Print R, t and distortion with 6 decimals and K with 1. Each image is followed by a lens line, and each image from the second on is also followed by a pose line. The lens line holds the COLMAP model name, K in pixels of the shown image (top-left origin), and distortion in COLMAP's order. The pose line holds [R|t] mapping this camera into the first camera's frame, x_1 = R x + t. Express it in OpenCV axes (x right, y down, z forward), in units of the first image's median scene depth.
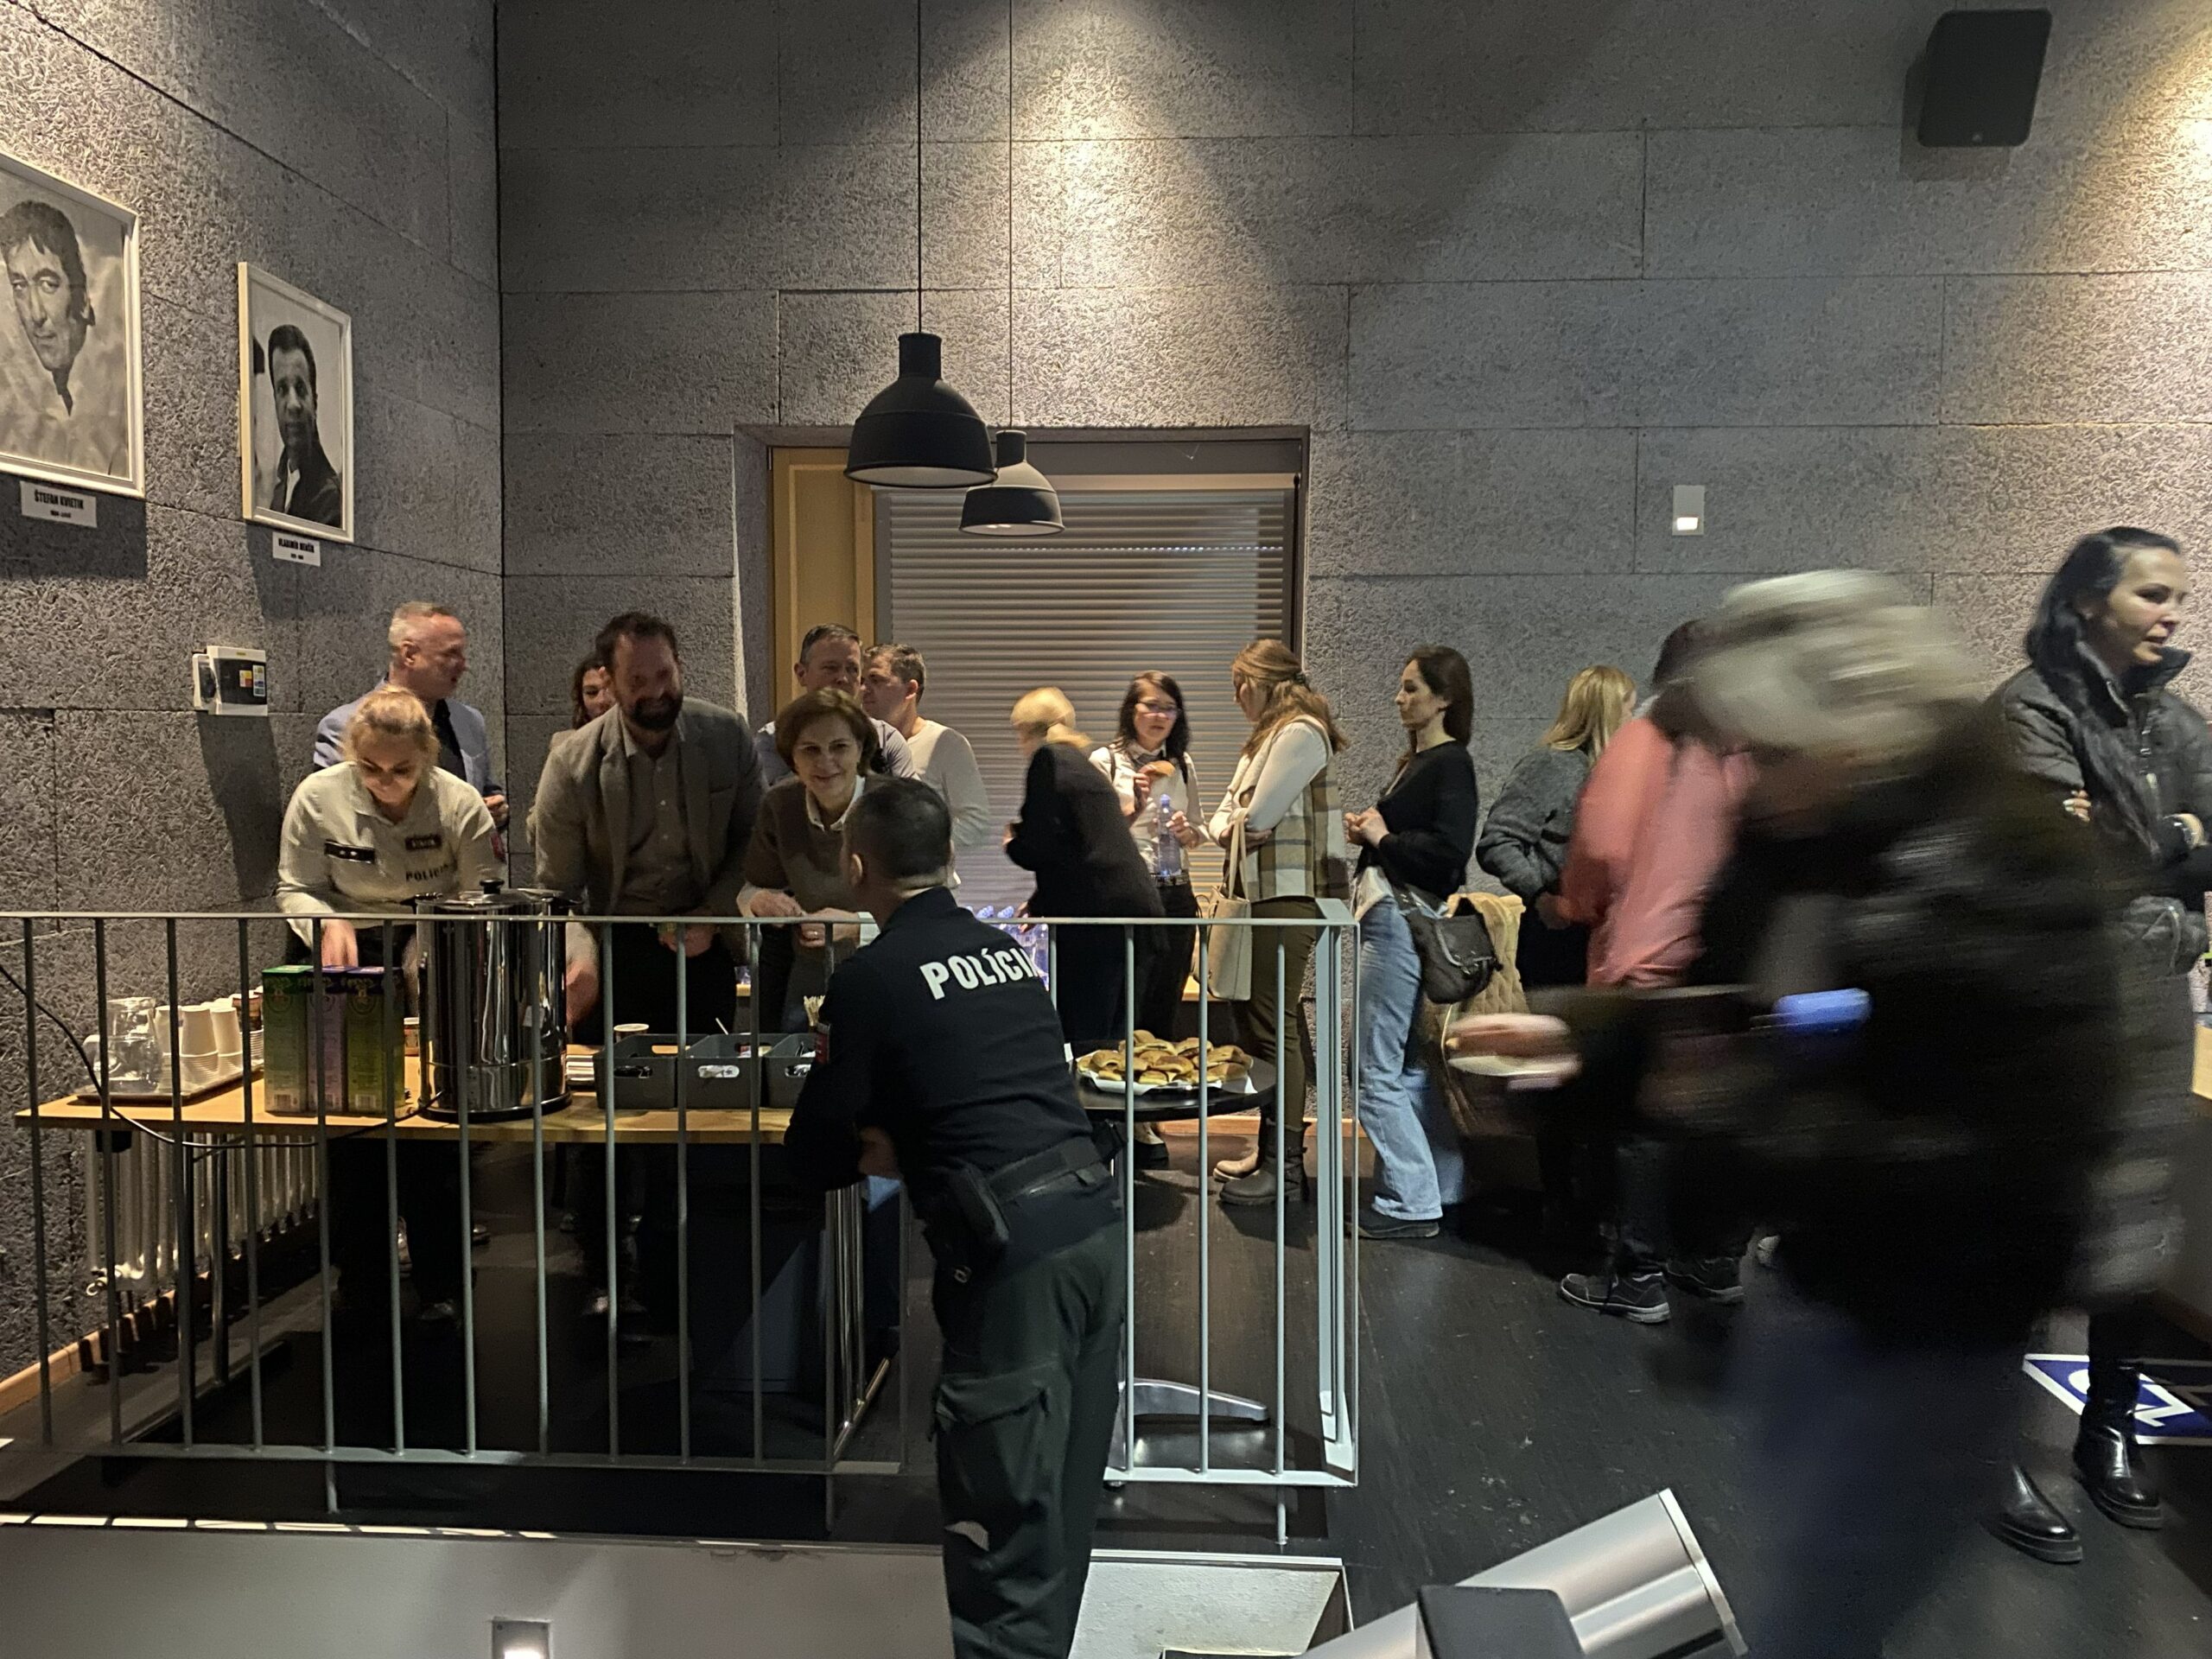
lens RADIAL K [[1663.8, 0, 1092.6], [0, 1663.8, 810.3], [0, 0, 1]] dist [0.041652, -0.049245]
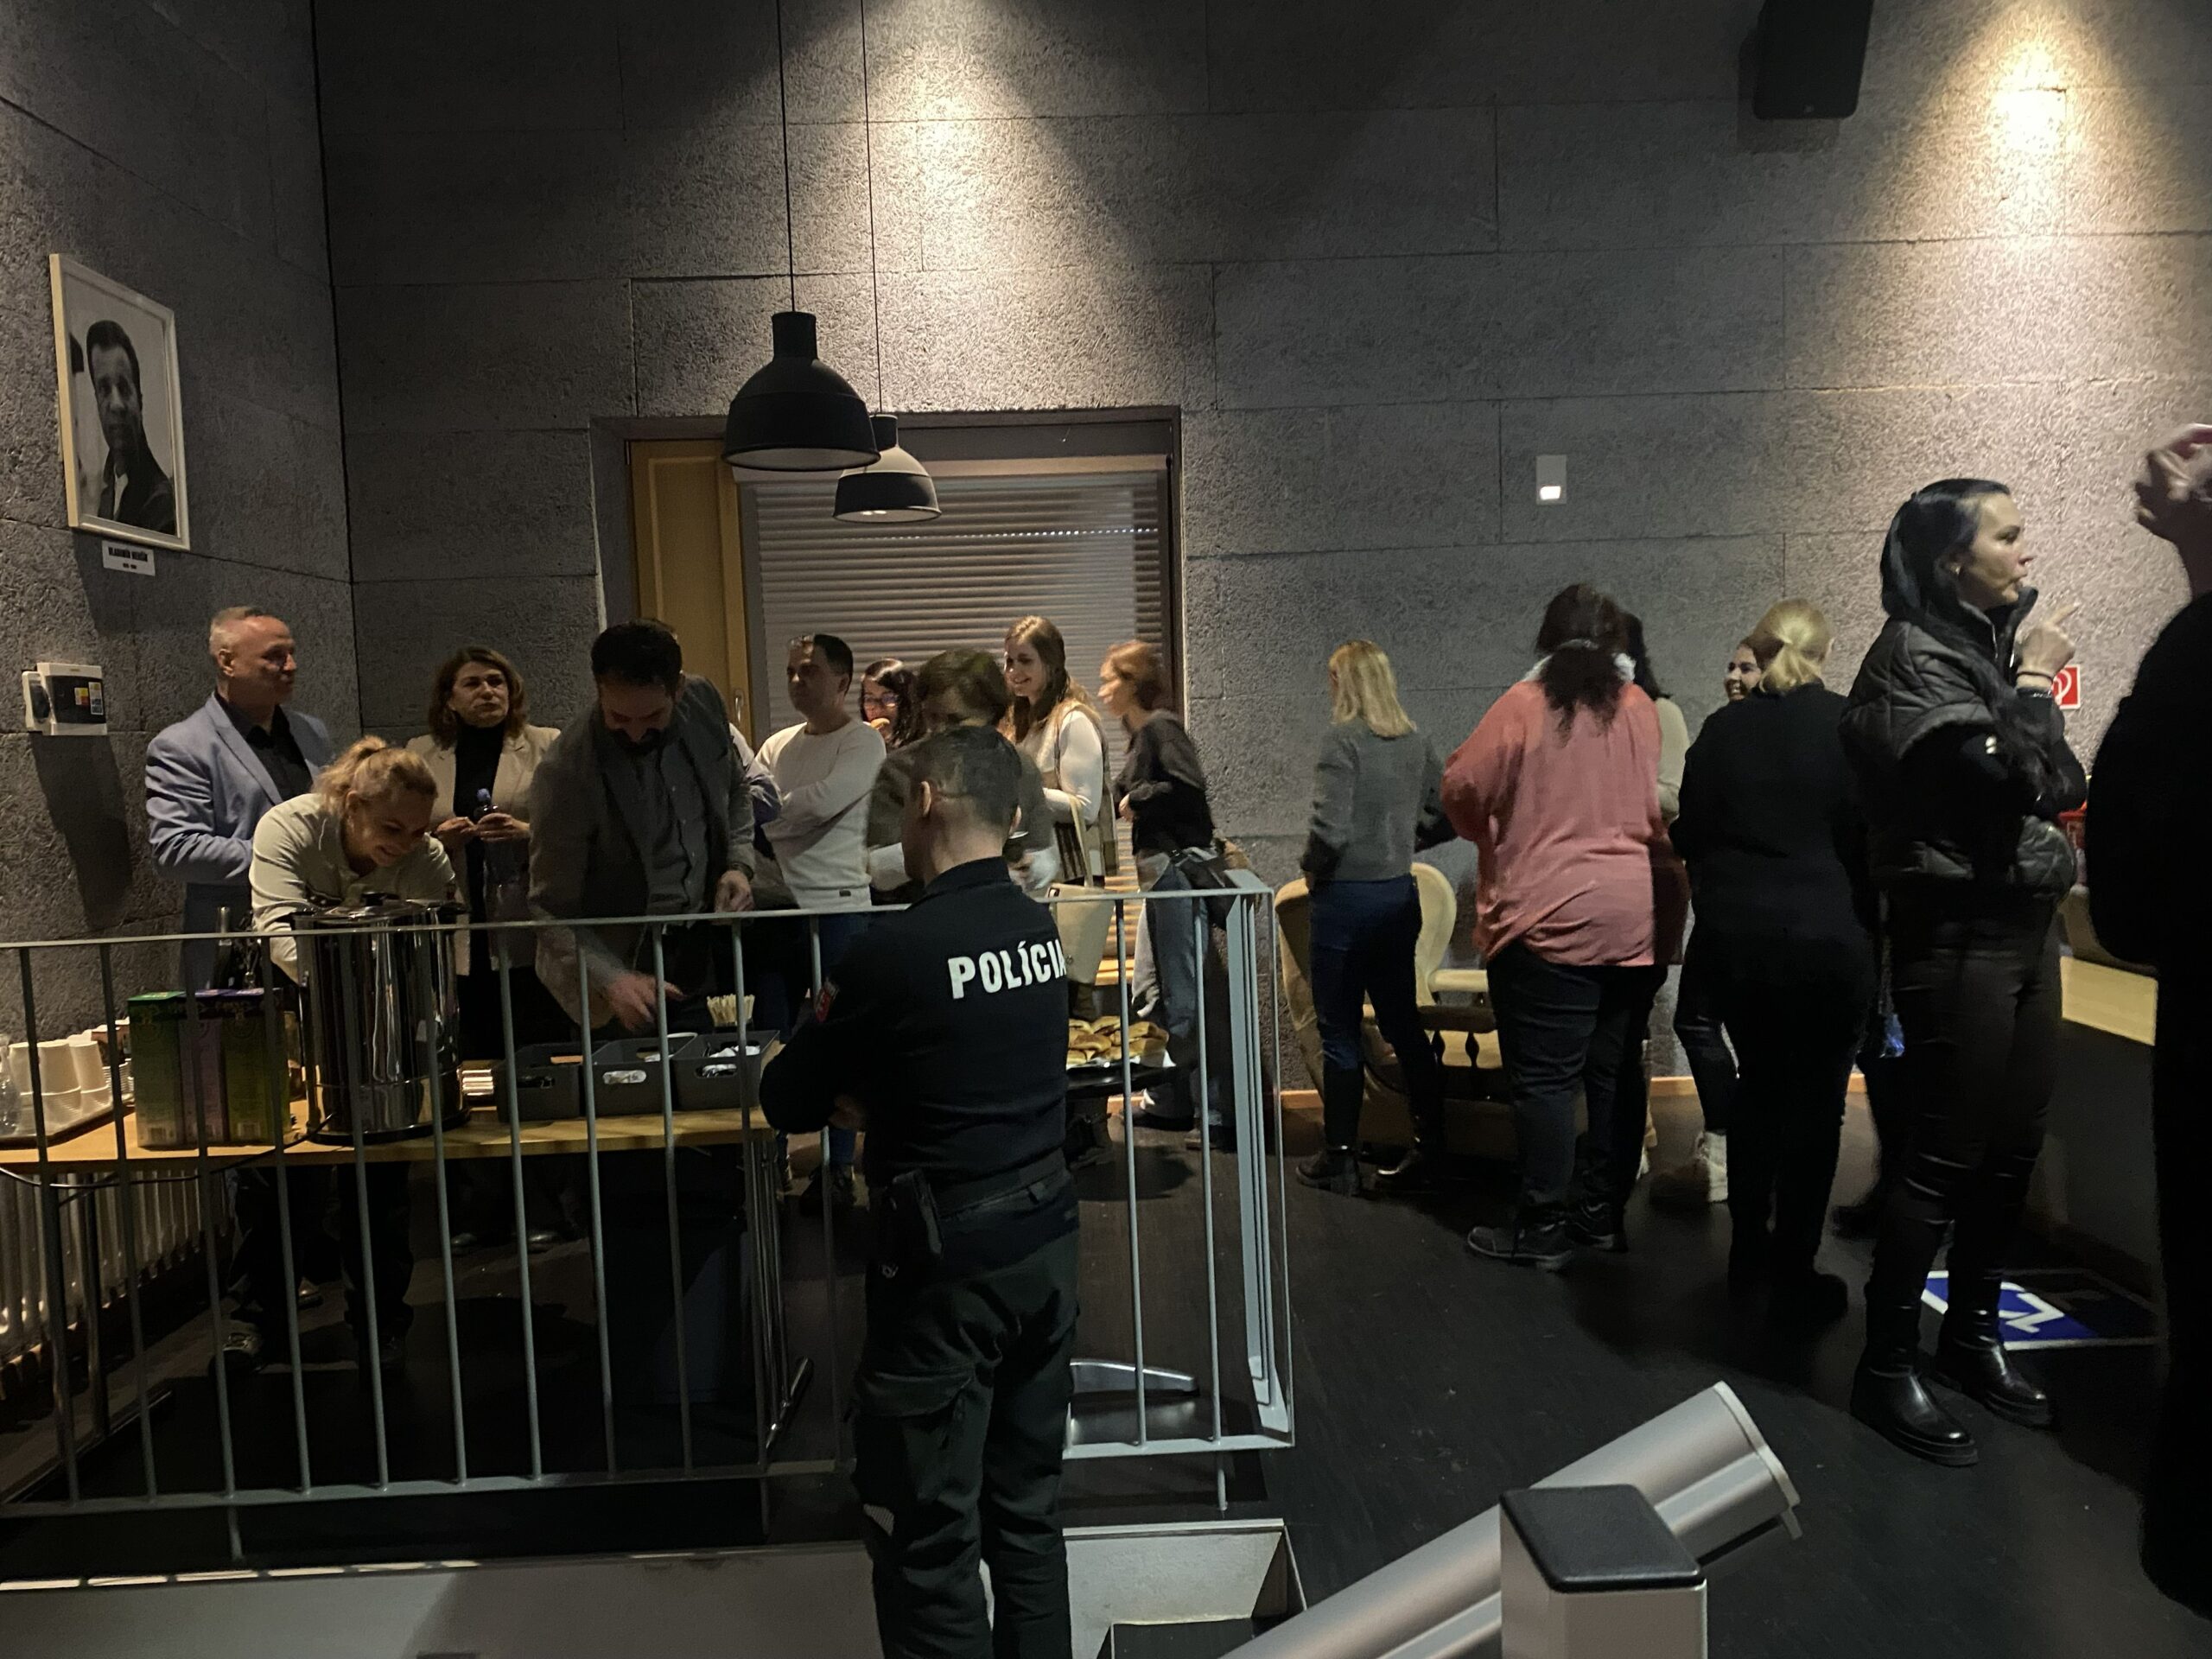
lens RADIAL K [[1663.8, 0, 1104.7], [0, 1663.8, 831.6], [0, 0, 1]] dist [0.041652, -0.049245]
pose [[0.994872, -0.045992, 0.090081, -0.020783], [0.044751, 0.998874, 0.015741, 0.008349], [-0.090703, -0.011629, 0.995810, 0.006194]]
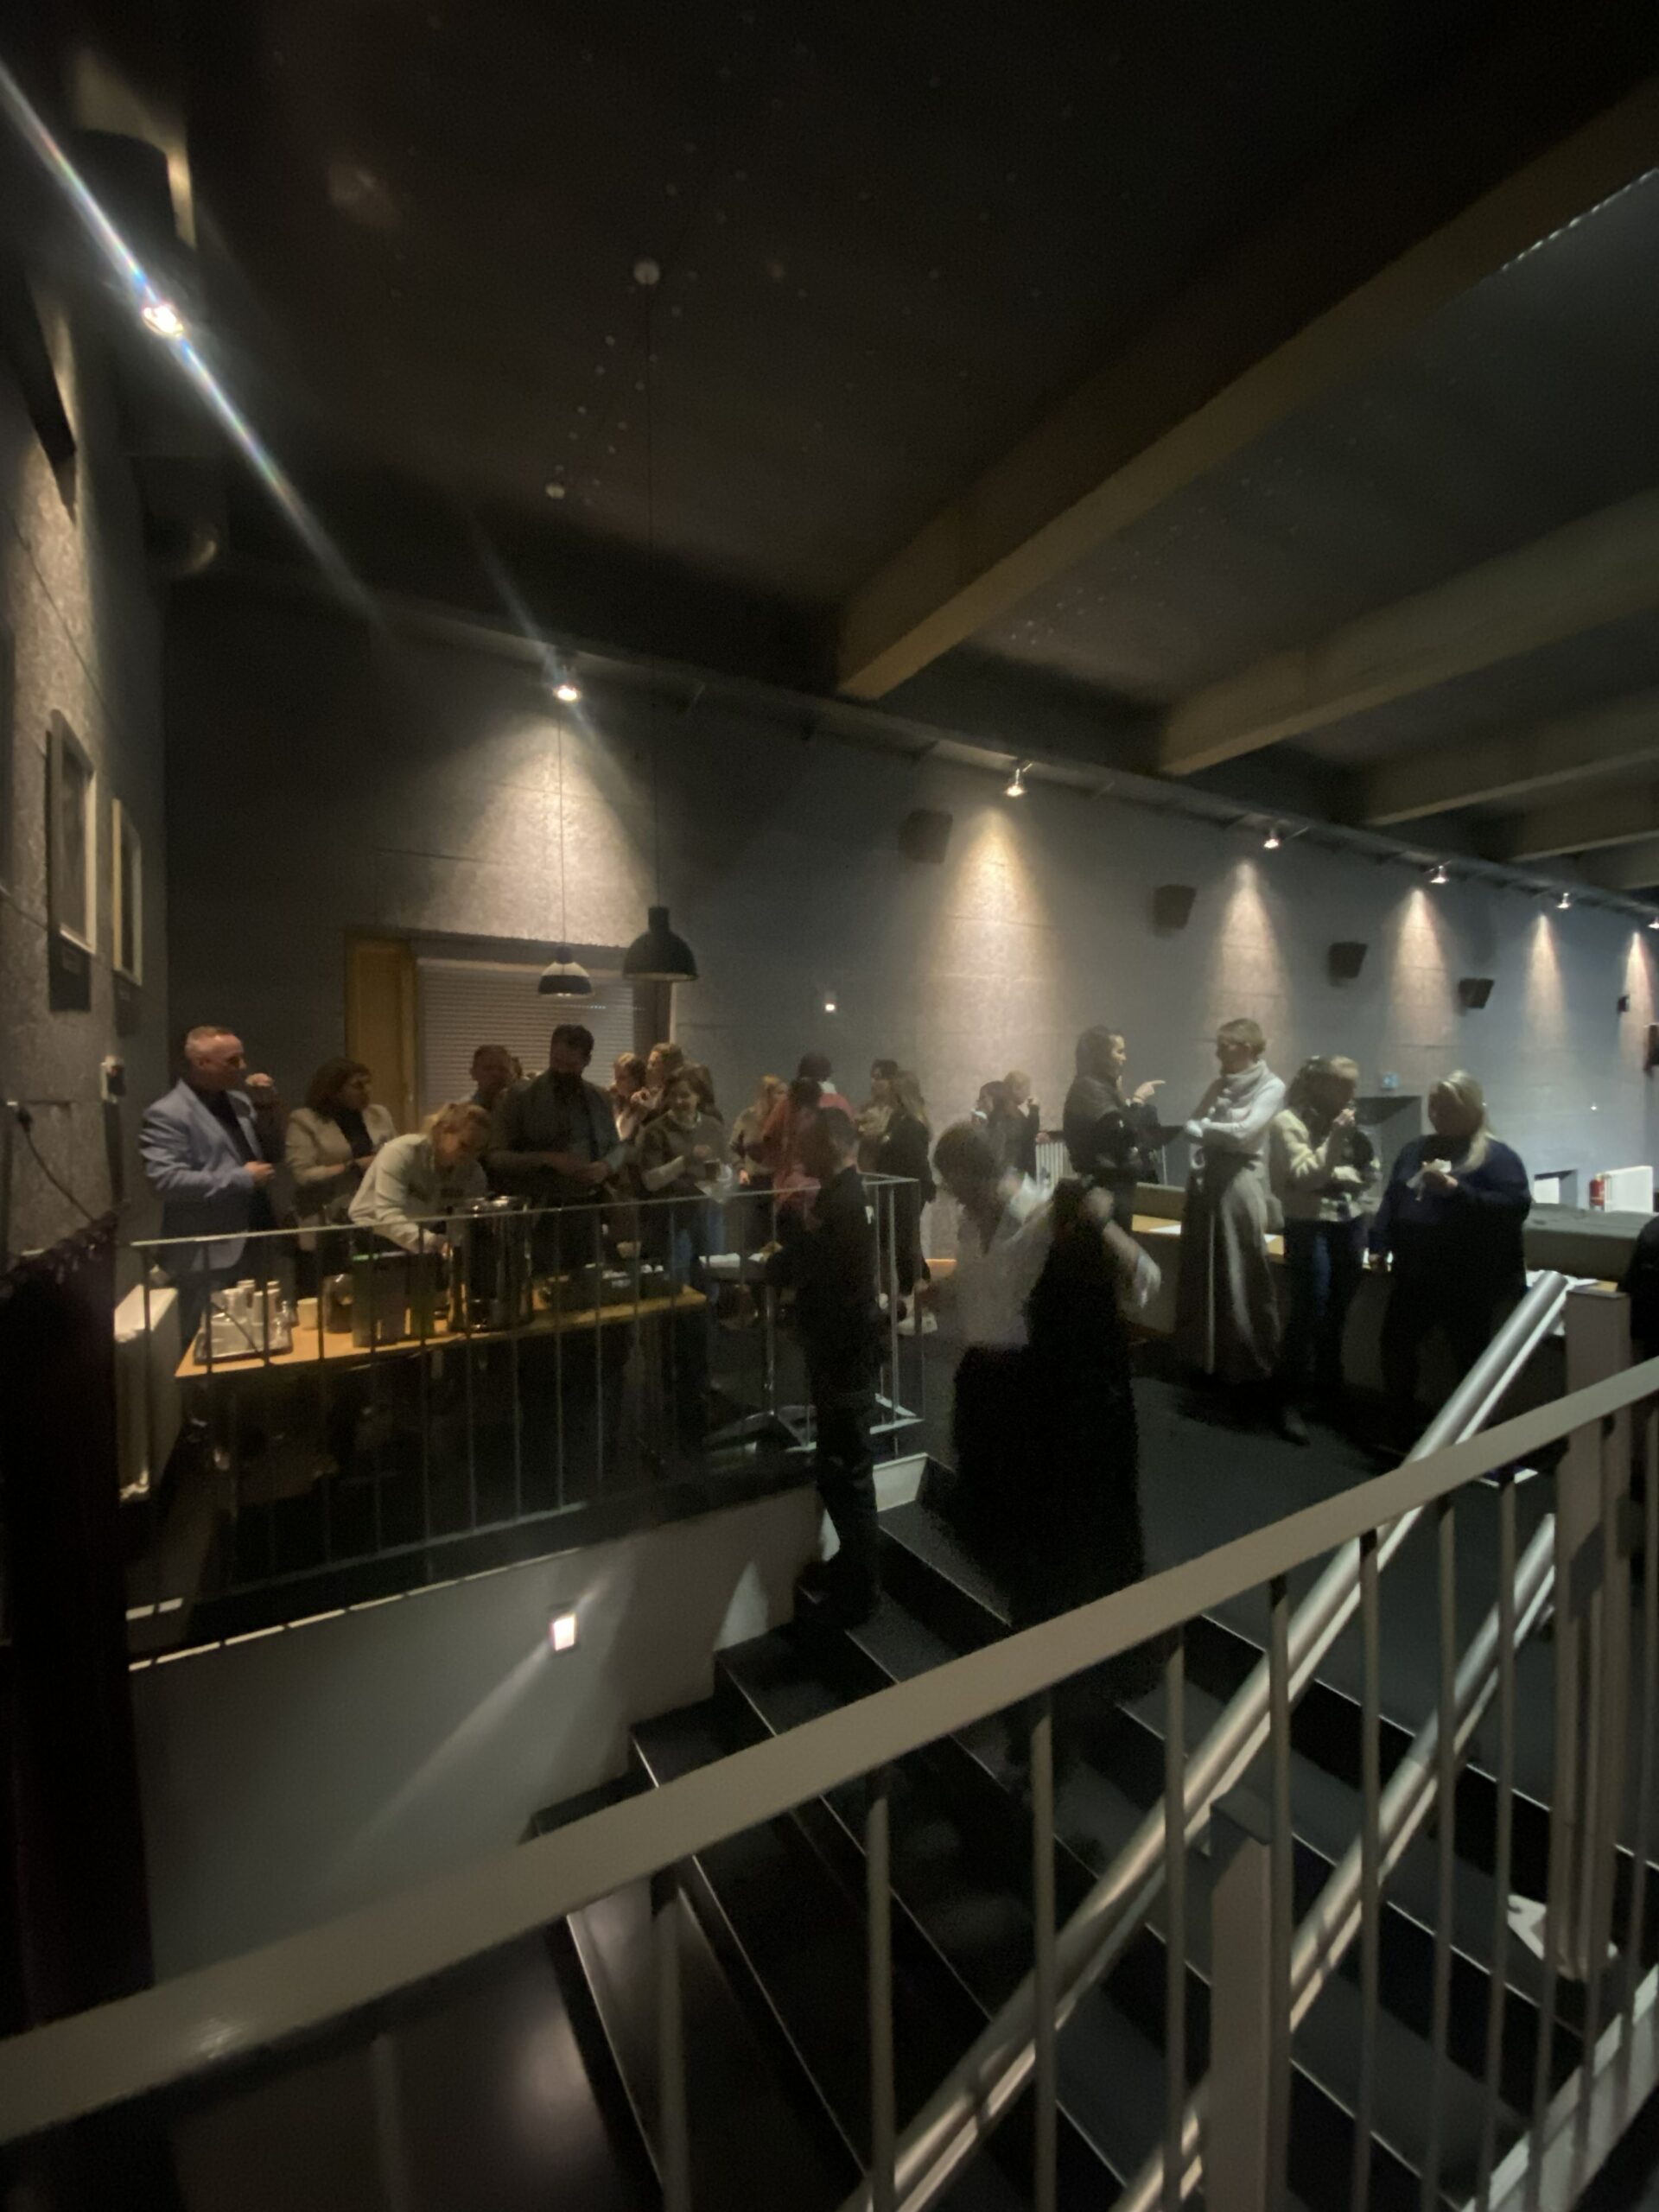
lens RADIAL K [[890.8, 0, 822.9], [0, 890.8, 1112.6], [0, 0, 1]] dist [-0.020133, -0.000205]
pose [[0.821515, -0.027463, 0.569526, -0.421172], [0.050463, 0.998422, -0.024647, -0.000382], [-0.567950, 0.048987, 0.821604, 0.027129]]
